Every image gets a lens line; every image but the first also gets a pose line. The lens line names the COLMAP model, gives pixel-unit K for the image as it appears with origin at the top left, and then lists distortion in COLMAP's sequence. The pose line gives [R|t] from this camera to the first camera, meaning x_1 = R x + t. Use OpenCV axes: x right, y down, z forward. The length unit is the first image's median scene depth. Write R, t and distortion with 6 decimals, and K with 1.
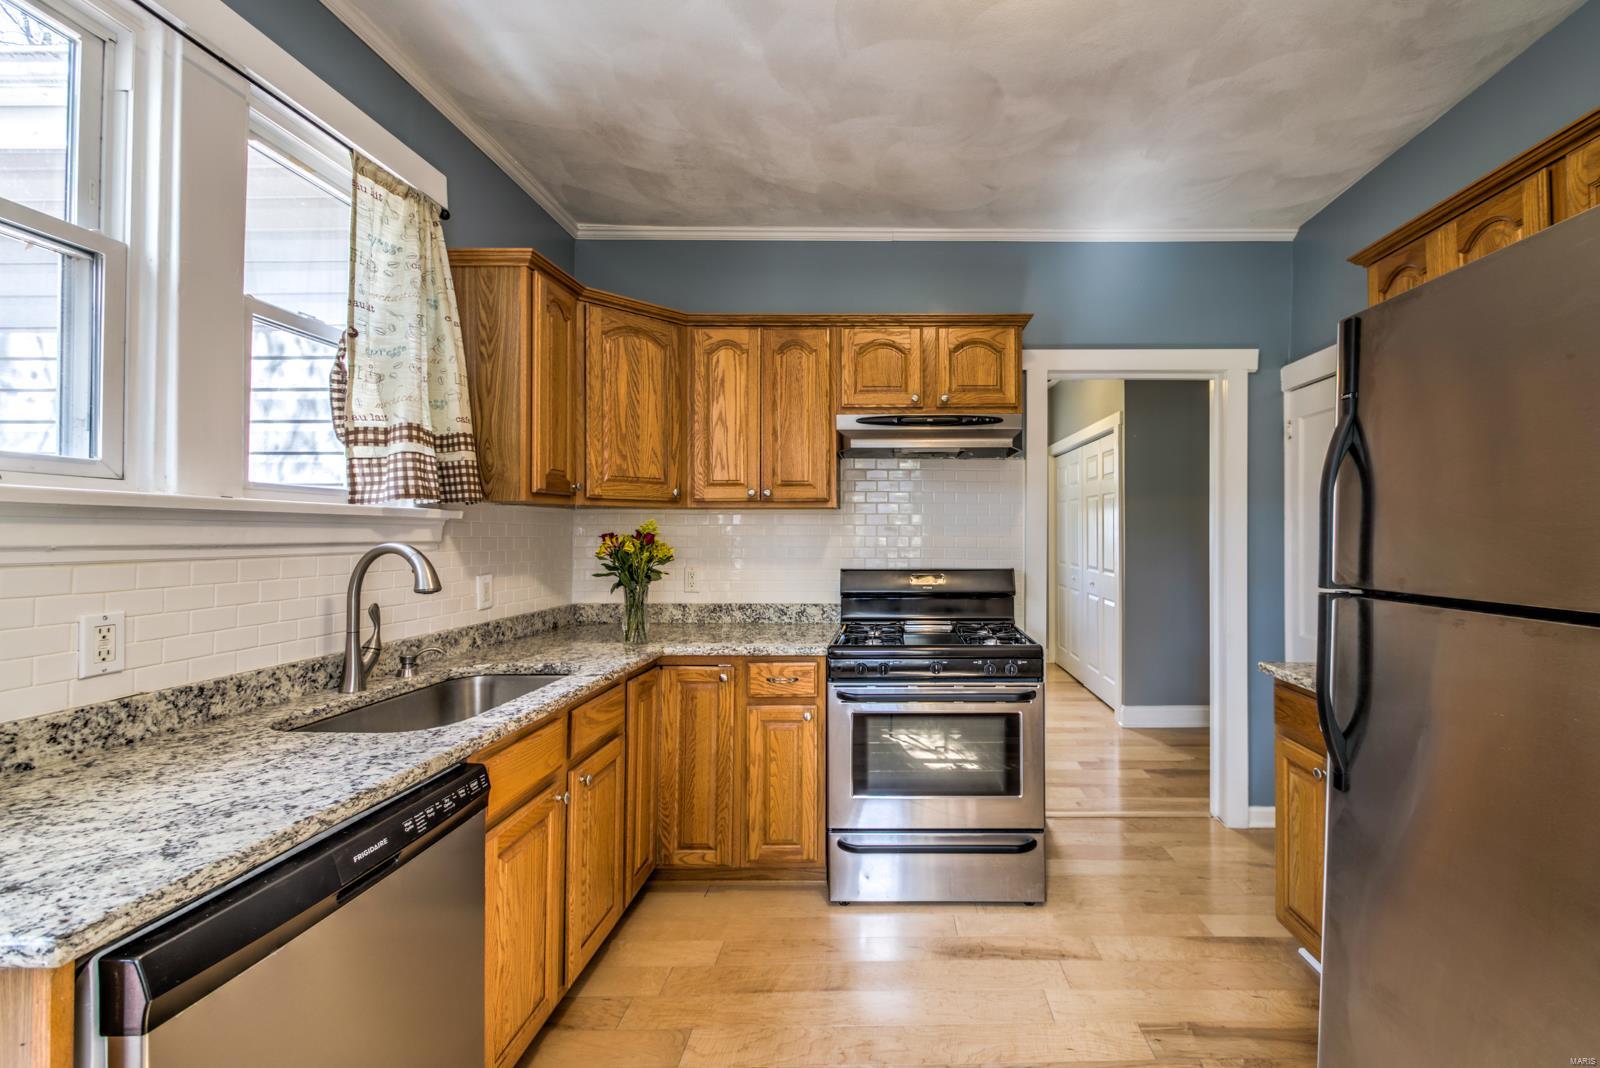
lens RADIAL K [[672.1, 0, 800.0], [0, 672.1, 534.0], [0, 0, 1]] dist [0.015992, -0.012178]
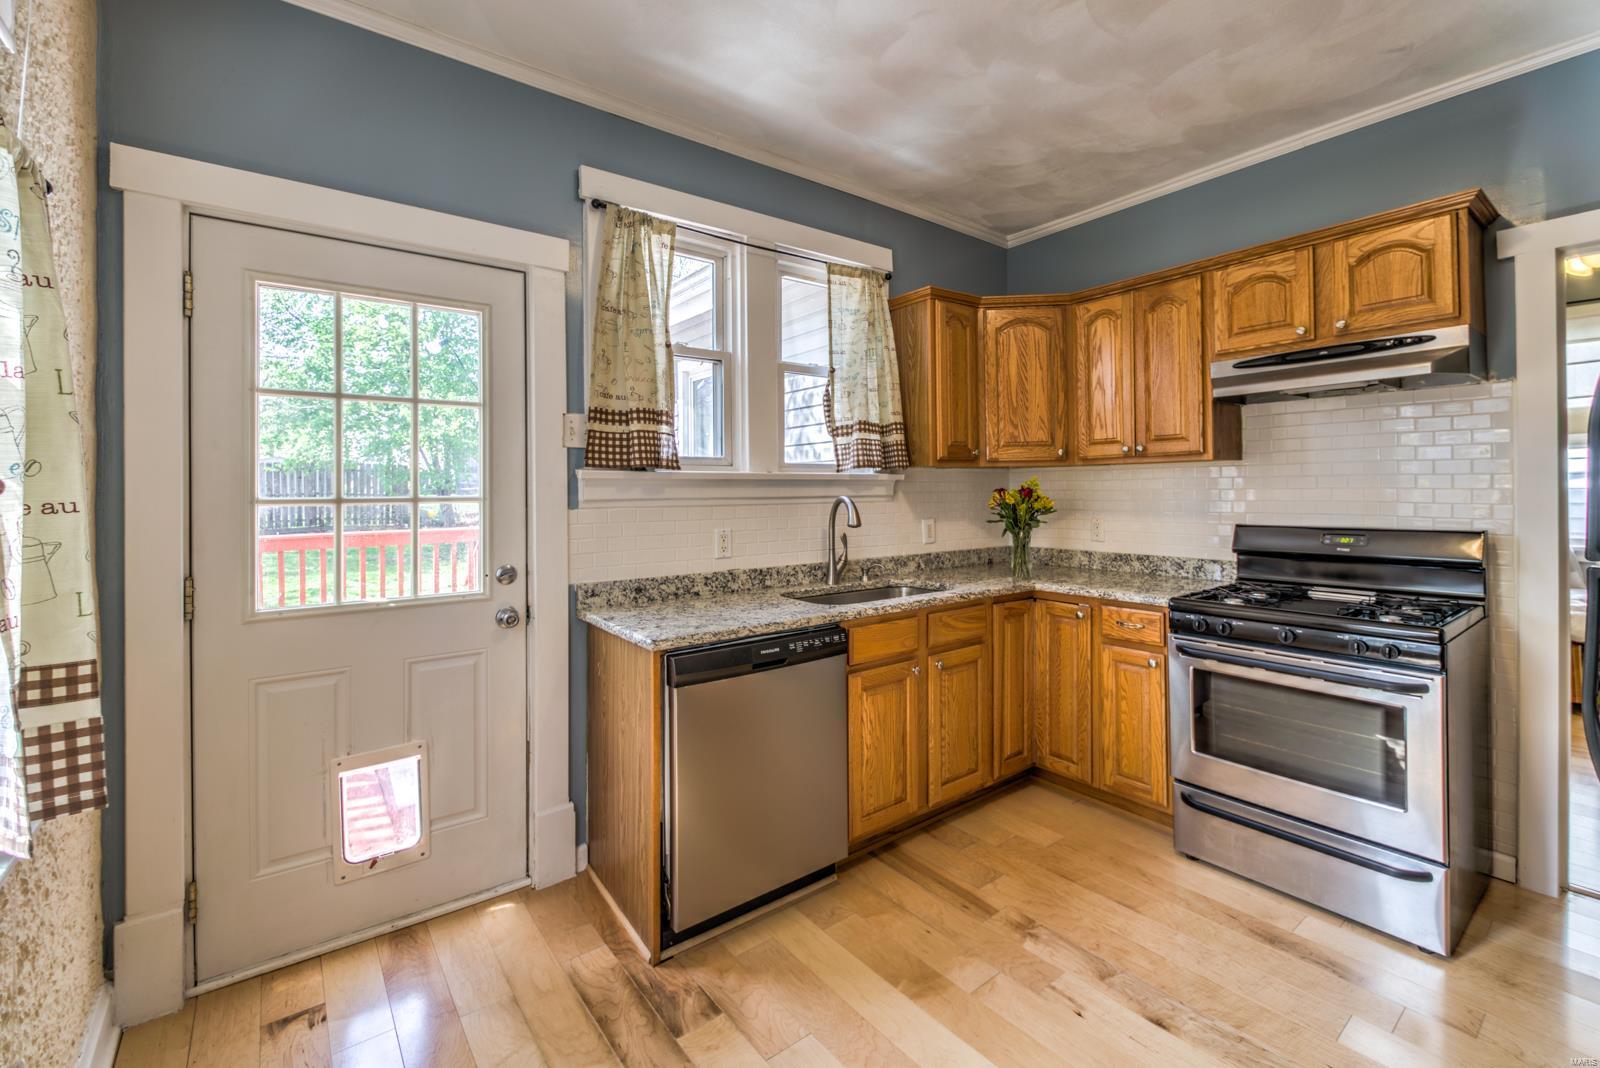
lens RADIAL K [[687.7, 0, 802.6], [0, 687.7, 497.3], [0, 0, 1]] dist [0.016473, 0.000006]
pose [[0.601930, 0.001351, -0.798548, 0.534830], [0.010670, 0.999896, 0.009734, -0.001266], [0.798478, -0.014380, 0.601853, -0.069538]]
